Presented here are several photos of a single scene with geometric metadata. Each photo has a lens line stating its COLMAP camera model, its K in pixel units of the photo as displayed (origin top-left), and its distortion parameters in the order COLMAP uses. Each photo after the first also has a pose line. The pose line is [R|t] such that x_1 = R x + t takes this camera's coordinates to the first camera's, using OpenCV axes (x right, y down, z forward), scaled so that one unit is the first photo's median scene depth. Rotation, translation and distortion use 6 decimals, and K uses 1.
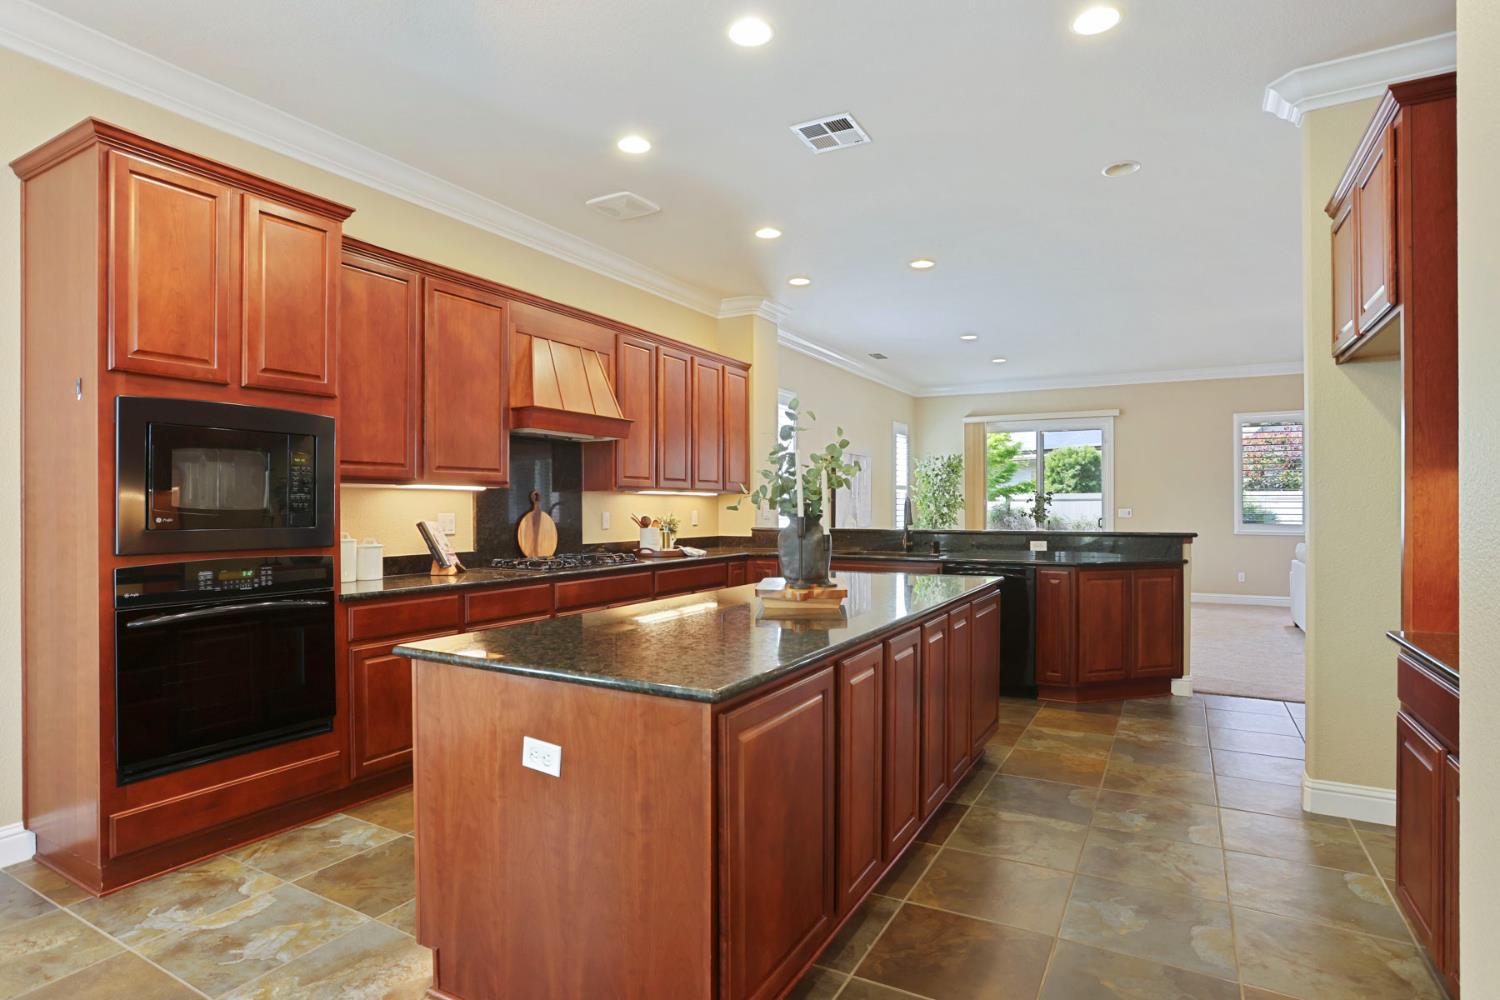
lens RADIAL K [[783.6, 0, 739.8], [0, 783.6, 507.0], [0, 0, 1]] dist [-0.054451, 0.016672]
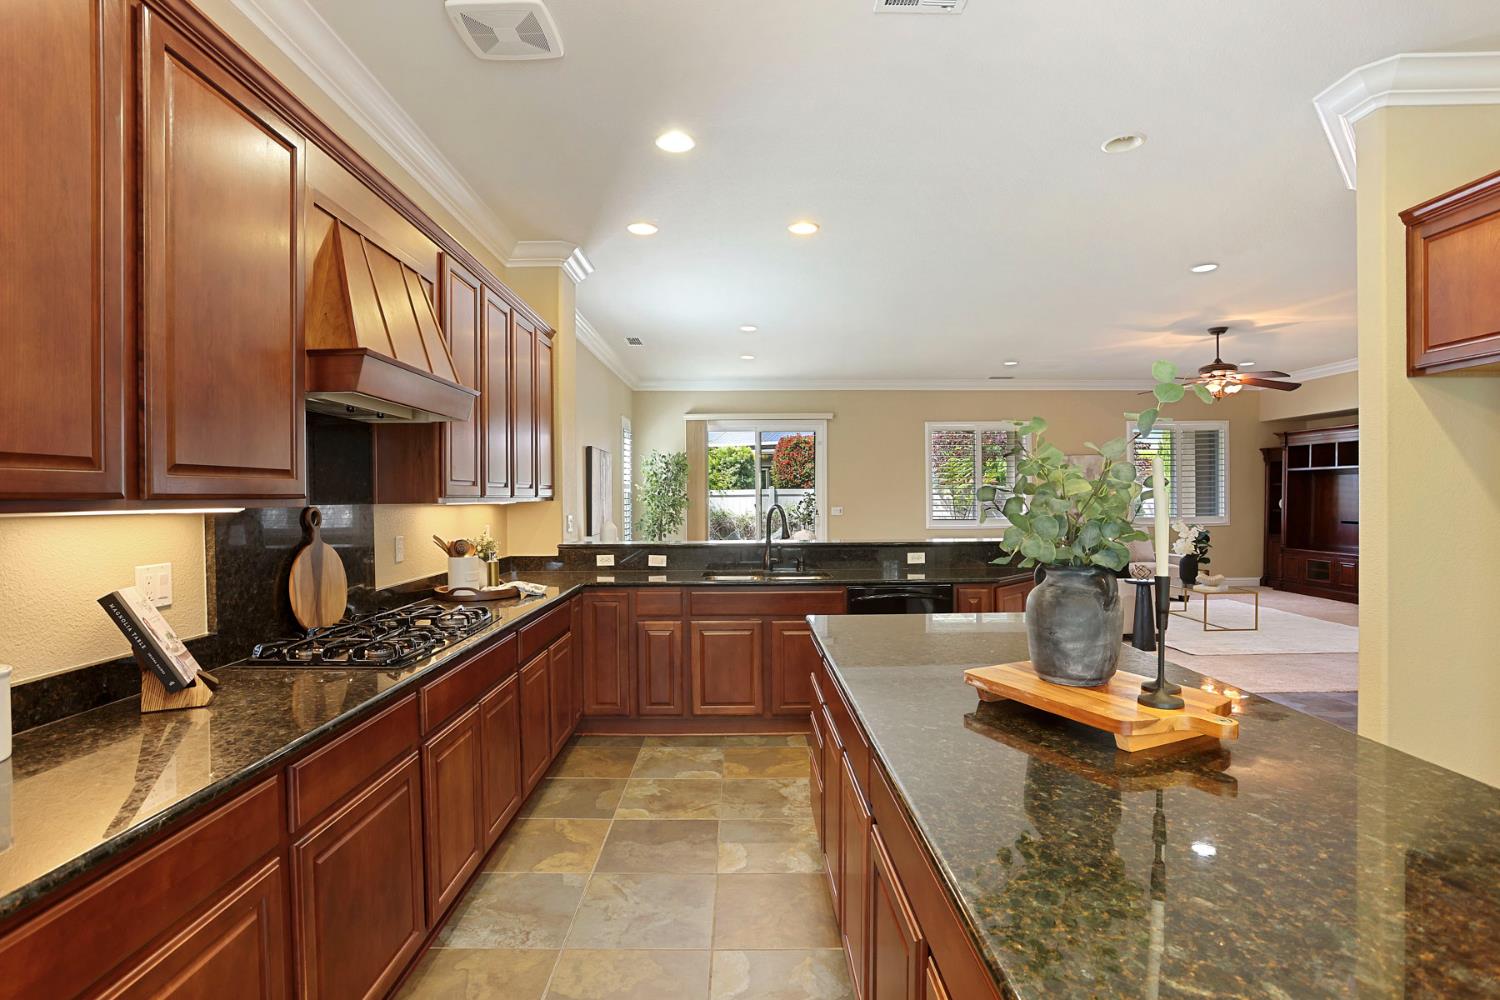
lens RADIAL K [[733.4, 0, 736.2], [0, 733.4, 500.2], [0, 0, 1]] dist [-0.053134, 0.016247]
pose [[0.872837, -0.007410, 0.487956, -0.271562], [0.006145, 0.999972, 0.004195, -0.028267], [-0.487973, -0.000663, 0.872858, 0.439137]]
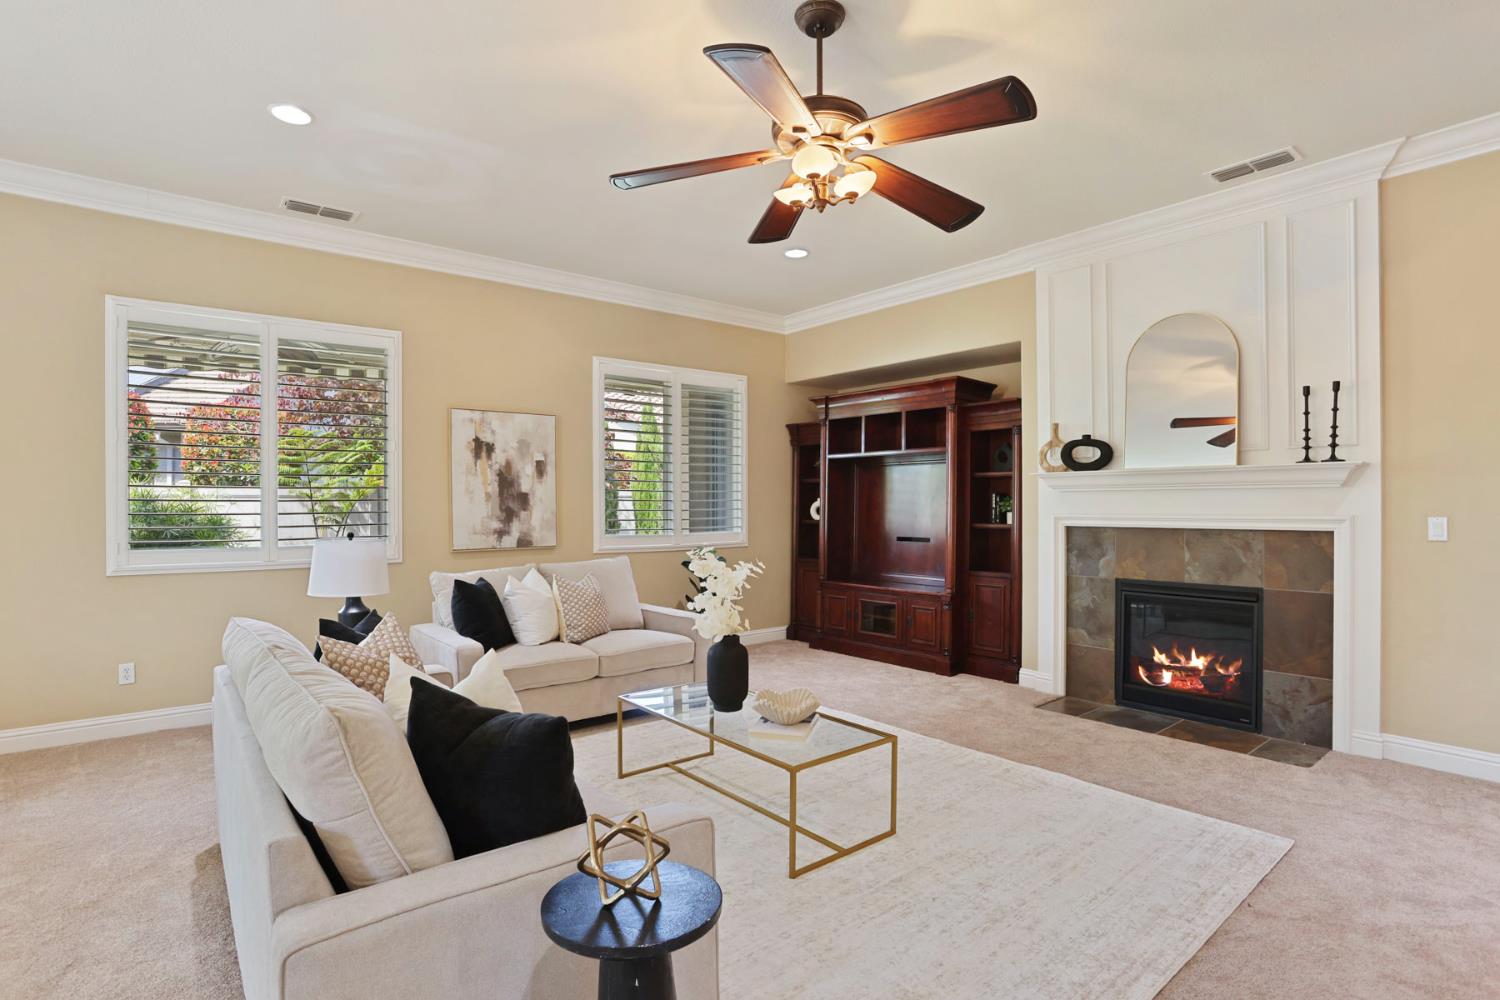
lens RADIAL K [[733.4, 0, 761.0], [0, 733.4, 509.1], [0, 0, 1]] dist [-0.053134, 0.016247]
pose [[0.352584, 0.001609, 0.935779, 0.893624], [0.002745, 0.999992, -0.002754, 0.002533], [-0.935776, 0.003540, 0.352577, 1.145694]]
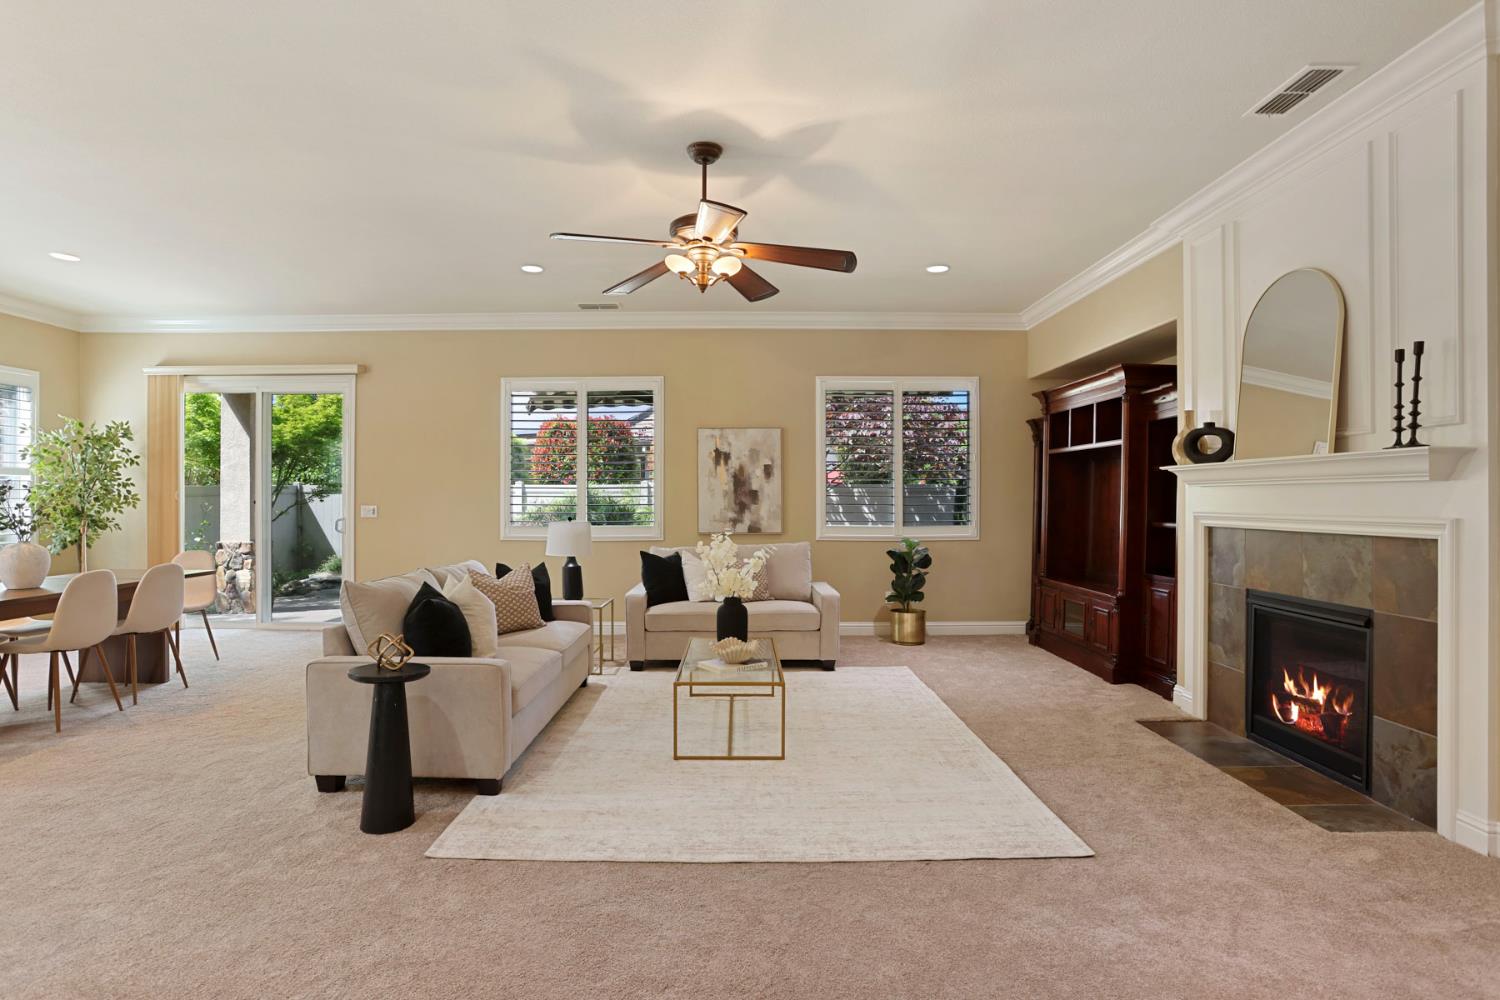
lens RADIAL K [[783.6, 0, 754.5], [0, 783.6, 496.7], [0, 0, 1]] dist [-0.054451, 0.016672]
pose [[0.869146, 0.003248, 0.494546, 1.063026], [-0.000635, 0.999985, -0.005452, -0.005781], [-0.494556, 0.004425, 0.869134, 0.521805]]
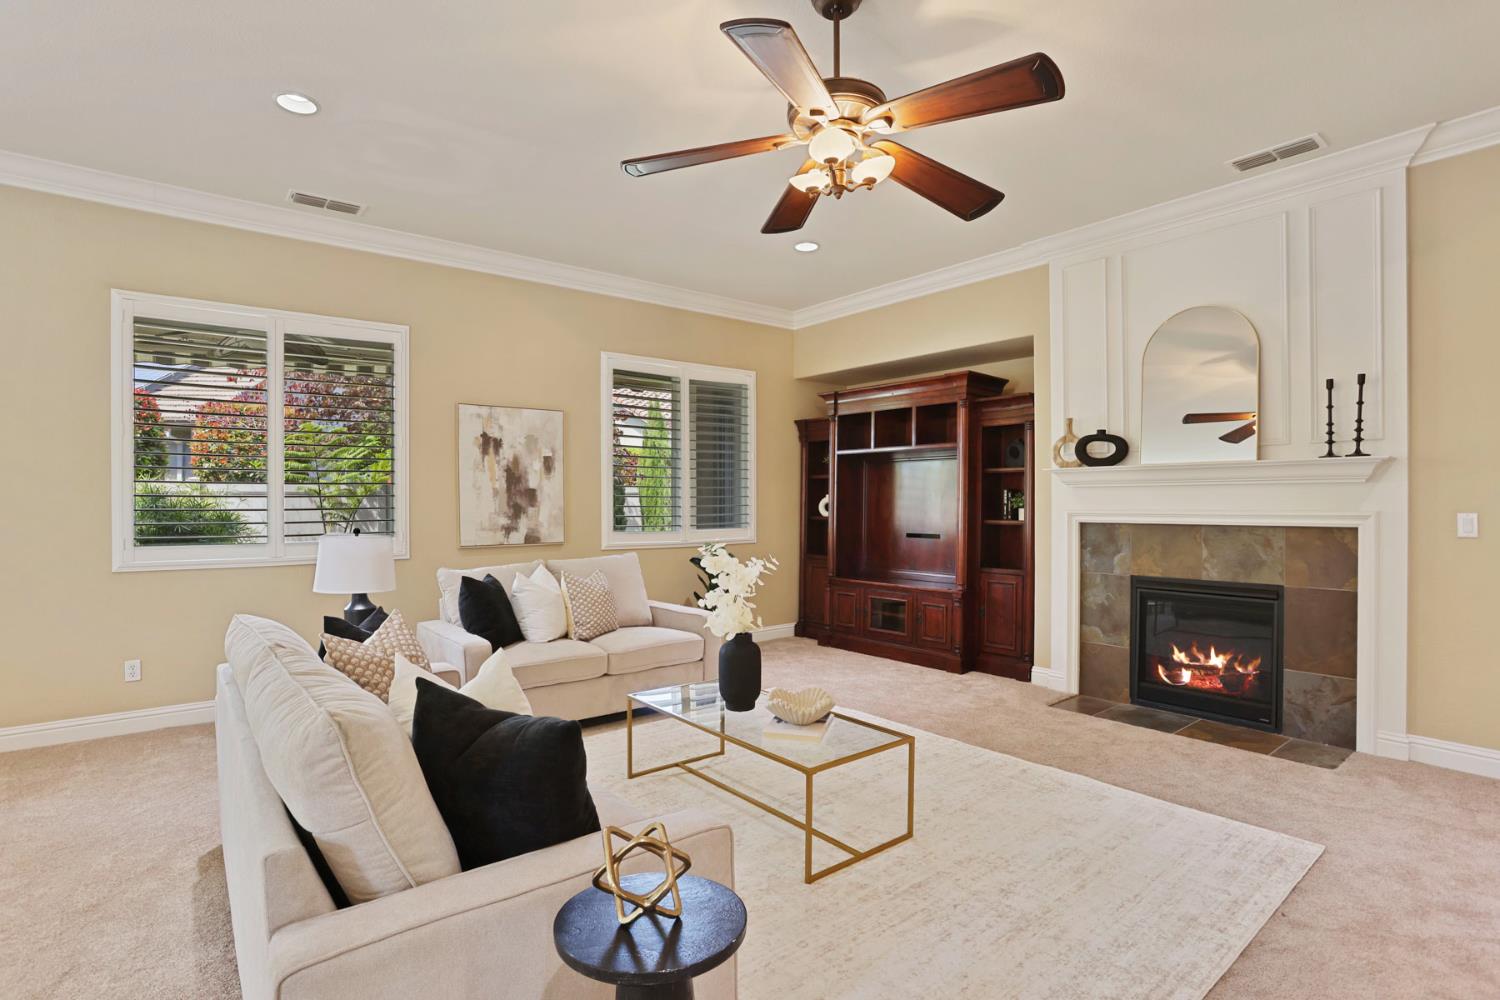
lens RADIAL K [[733.4, 0, 760.3], [0, 733.4, 504.5], [0, 0, 1]] dist [-0.053134, 0.016247]
pose [[0.361650, 0.003483, 0.932308, 0.902974], [0.002534, 0.999986, -0.004718, 0.003687], [-0.932311, 0.004069, 0.361636, 1.154549]]
